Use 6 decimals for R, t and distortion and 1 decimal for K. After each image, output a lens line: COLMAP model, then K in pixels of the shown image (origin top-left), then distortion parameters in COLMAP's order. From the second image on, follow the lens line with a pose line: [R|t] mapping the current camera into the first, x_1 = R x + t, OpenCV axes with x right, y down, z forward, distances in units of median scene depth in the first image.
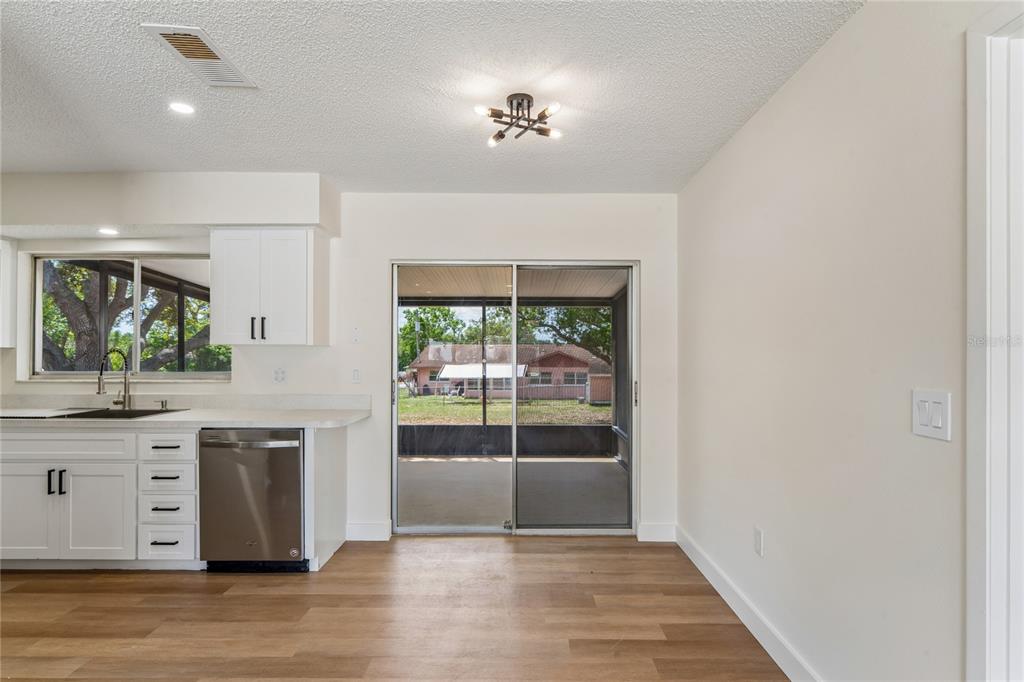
lens RADIAL K [[531.2, 0, 516.2], [0, 531.2, 352.3], [0, 0, 1]] dist [0.005095, -0.001884]
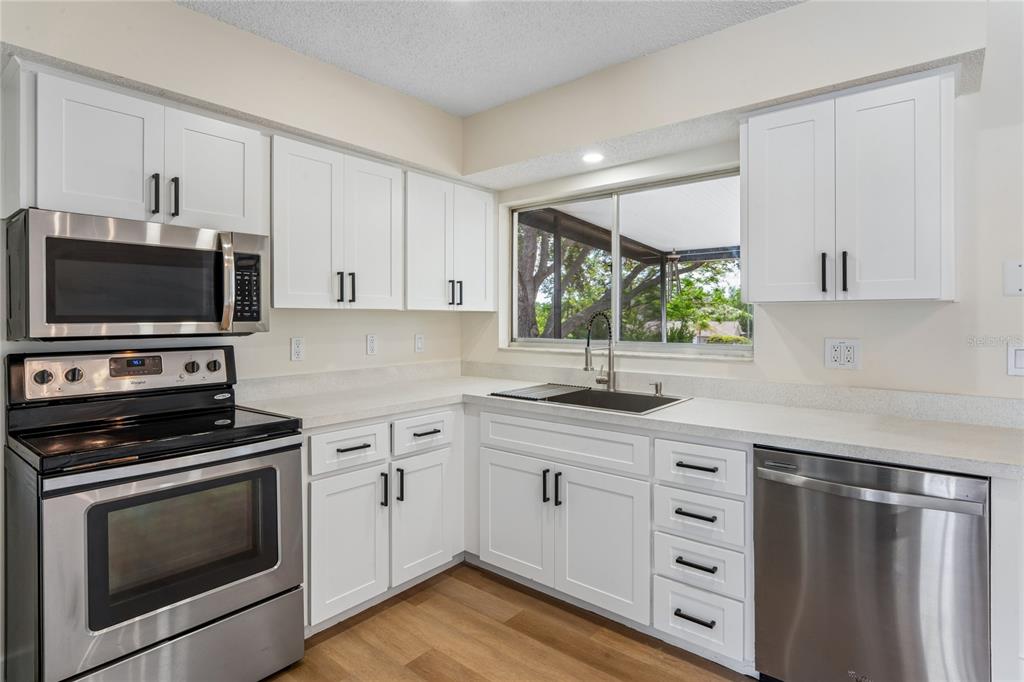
lens RADIAL K [[531.2, 0, 503.7], [0, 531.2, 316.0], [0, 0, 1]] dist [0.005095, -0.001884]
pose [[0.775097, -0.004279, -0.631827, -0.372204], [0.005691, 0.999984, 0.000209, -0.000570], [0.631816, -0.003758, 0.775109, 0.316187]]
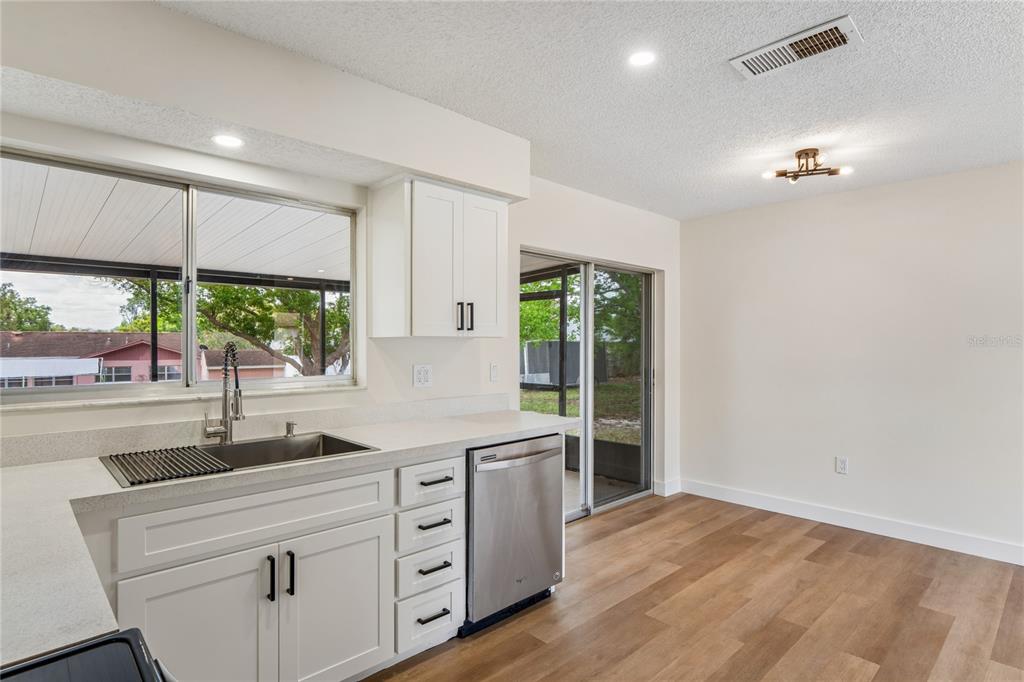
lens RADIAL K [[531.2, 0, 500.3], [0, 531.2, 342.3], [0, 0, 1]] dist [0.005095, -0.001884]
pose [[0.731300, -0.000043, 0.682056, -0.918397], [-0.001024, 0.999999, 0.001160, -0.007008], [-0.682055, -0.001547, 0.731299, 0.358386]]
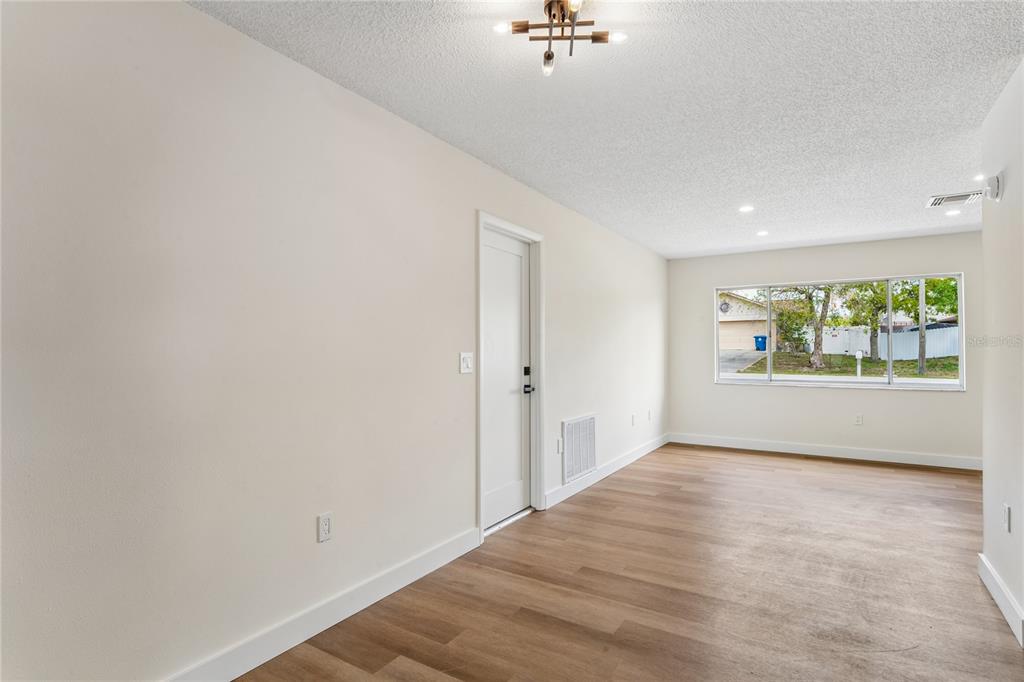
lens RADIAL K [[531.2, 0, 507.3], [0, 531.2, 345.3], [0, 0, 1]] dist [0.005095, -0.001884]
pose [[-0.853726, -0.006517, 0.520681, -0.205221], [-0.011840, 0.999906, -0.006898, 0.022289], [-0.520587, -0.012054, -0.853723, 1.115598]]
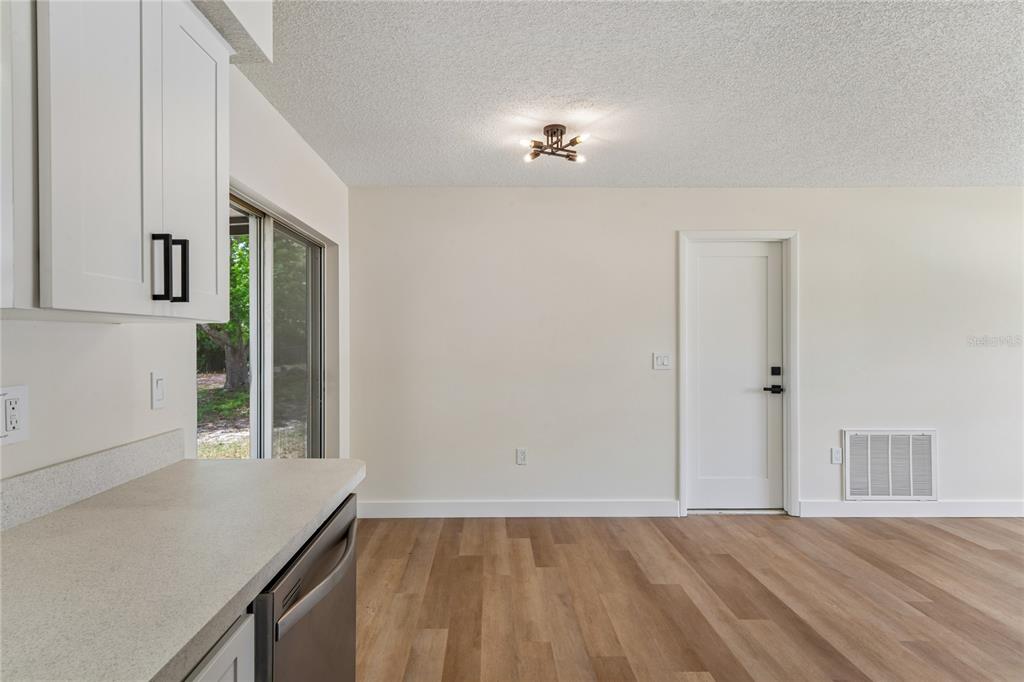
lens RADIAL K [[531.2, 0, 484.9], [0, 531.2, 337.8], [0, 0, 1]] dist [0.005095, -0.001884]
pose [[-0.000318, -0.001510, 0.999999, -0.765546], [-0.002183, 0.999996, 0.001510, -0.001788], [-0.999998, -0.002182, -0.000322, 0.750334]]
